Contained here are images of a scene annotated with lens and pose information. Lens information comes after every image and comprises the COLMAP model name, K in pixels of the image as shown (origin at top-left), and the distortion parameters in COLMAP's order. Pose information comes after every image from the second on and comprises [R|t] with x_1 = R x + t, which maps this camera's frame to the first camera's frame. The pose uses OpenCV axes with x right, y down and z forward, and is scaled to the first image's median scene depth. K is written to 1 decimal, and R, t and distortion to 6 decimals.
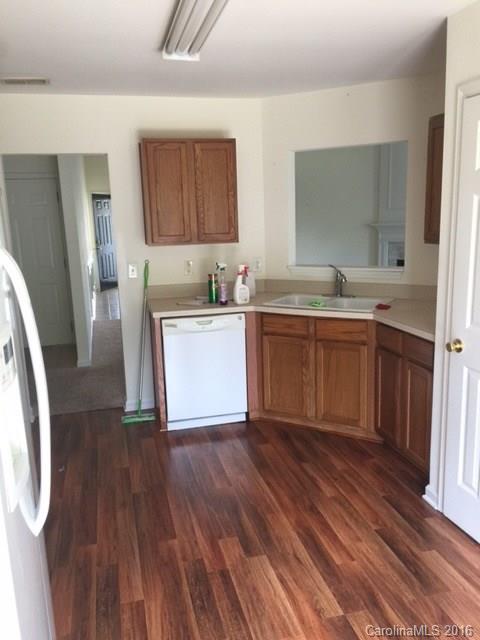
lens RADIAL K [[552.7, 0, 240.7], [0, 552.7, 319.4], [0, 0, 1]] dist [0.072755, -0.130984]
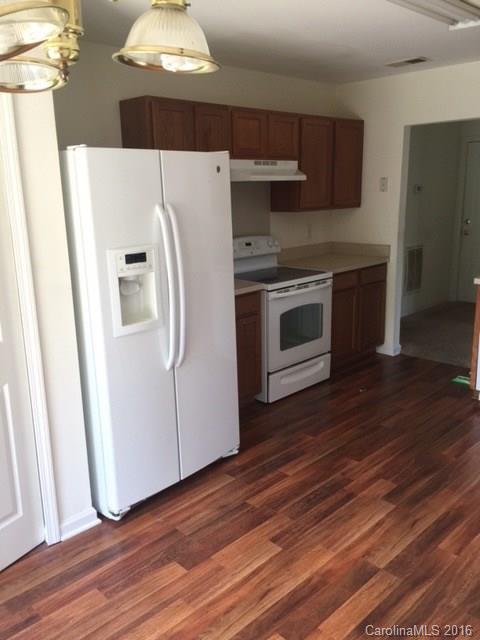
lens RADIAL K [[552.7, 0, 240.7], [0, 552.7, 319.4], [0, 0, 1]] dist [0.072755, -0.130984]
pose [[0.515349, 0.232458, -0.824851, 0.746398], [-0.170322, 0.971090, 0.167257, -0.060750], [0.839885, 0.054294, 0.540042, 0.157840]]
